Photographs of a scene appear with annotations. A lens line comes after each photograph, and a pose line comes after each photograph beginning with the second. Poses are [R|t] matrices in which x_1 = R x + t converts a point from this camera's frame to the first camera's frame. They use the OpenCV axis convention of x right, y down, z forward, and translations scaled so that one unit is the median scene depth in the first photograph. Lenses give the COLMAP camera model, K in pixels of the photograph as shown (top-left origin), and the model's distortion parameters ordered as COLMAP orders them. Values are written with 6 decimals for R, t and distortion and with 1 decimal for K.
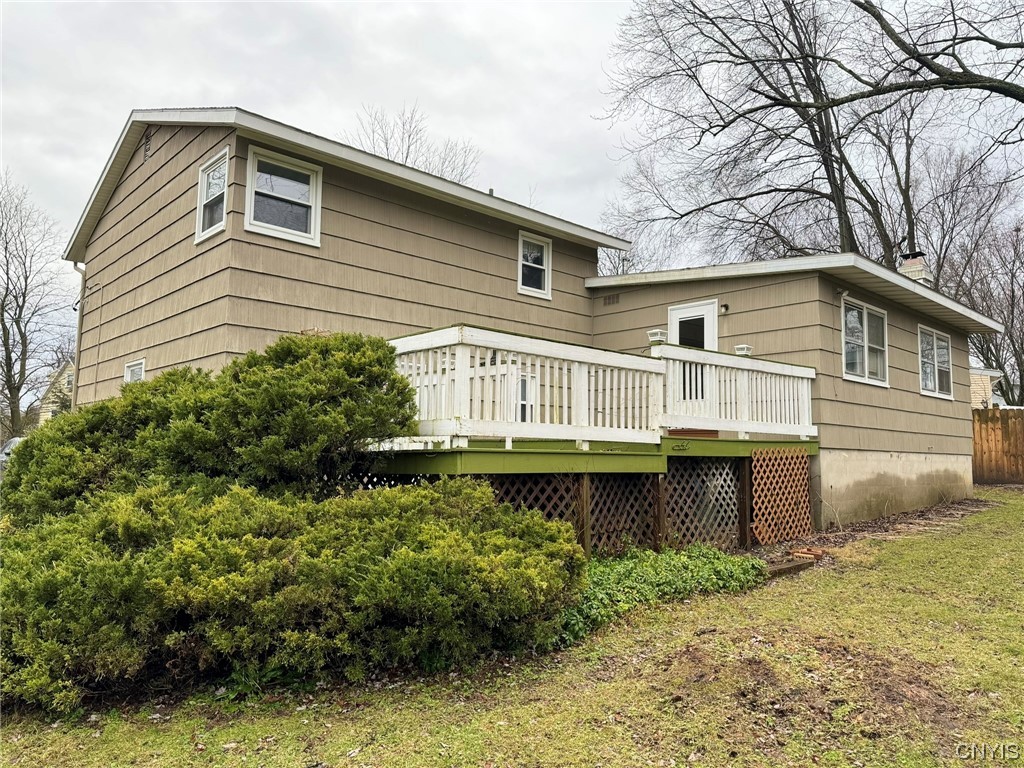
lens RADIAL K [[712.7, 0, 510.9], [0, 712.7, 391.5], [0, 0, 1]] dist [0.024002, -0.029218]
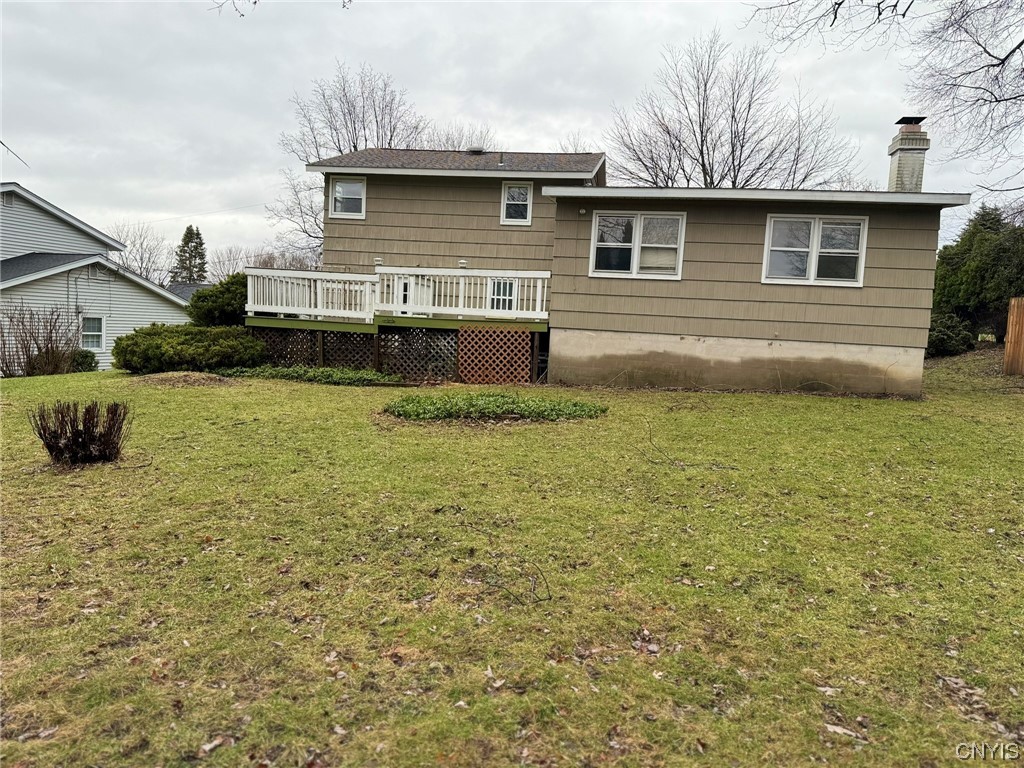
lens RADIAL K [[712.7, 0, 510.3], [0, 712.7, 380.4], [0, 0, 1]] dist [0.024002, -0.029218]
pose [[0.635246, 0.080538, -0.768099, 1.501523], [0.025734, 0.991788, 0.125276, 0.002891], [0.771881, -0.099348, 0.627957, 0.022638]]
